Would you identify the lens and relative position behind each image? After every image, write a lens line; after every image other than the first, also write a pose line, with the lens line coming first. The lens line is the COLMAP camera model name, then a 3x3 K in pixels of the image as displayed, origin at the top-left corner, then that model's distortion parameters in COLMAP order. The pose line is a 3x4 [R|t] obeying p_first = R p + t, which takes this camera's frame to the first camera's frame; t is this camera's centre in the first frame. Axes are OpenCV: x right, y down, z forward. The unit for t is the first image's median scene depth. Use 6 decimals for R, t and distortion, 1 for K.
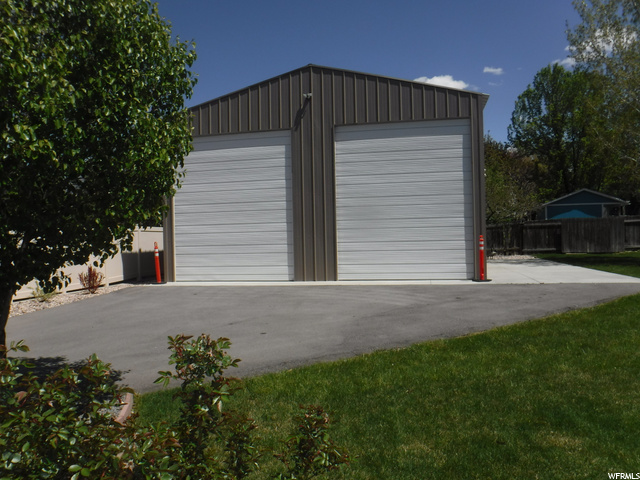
lens RADIAL K [[511.4, 0, 320.0], [0, 511.4, 240.0], [0, 0, 1]] dist [-0.080983, 0.010563]
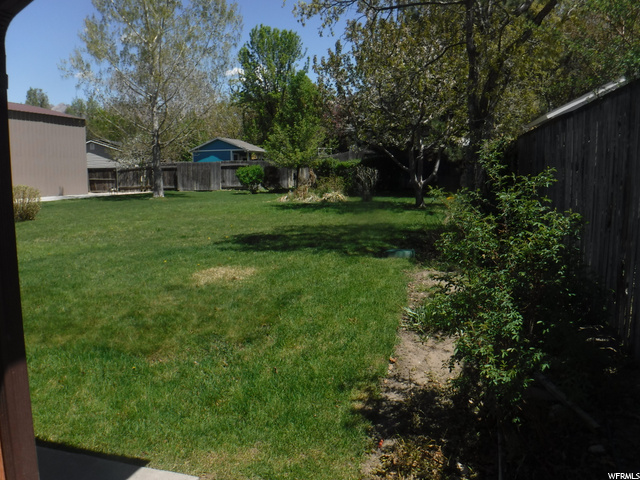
lens RADIAL K [[511.4, 0, 320.0], [0, 511.4, 240.0], [0, 0, 1]] dist [-0.080983, 0.010563]
pose [[0.999081, 0.018789, -0.038527, 0.906566], [-0.013713, 0.991677, 0.128016, -0.018584], [0.040611, -0.127370, 0.991024, -0.262550]]
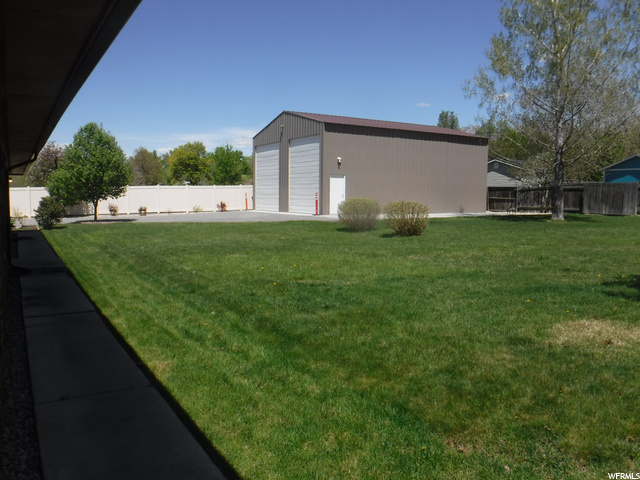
lens RADIAL K [[511.4, 0, 320.0], [0, 511.4, 240.0], [0, 0, 1]] dist [-0.080983, 0.010563]
pose [[0.690569, 0.092843, -0.717282, 0.906923], [-0.024164, 0.994135, 0.105414, -0.018988], [0.722862, -0.055463, 0.688763, -0.214464]]
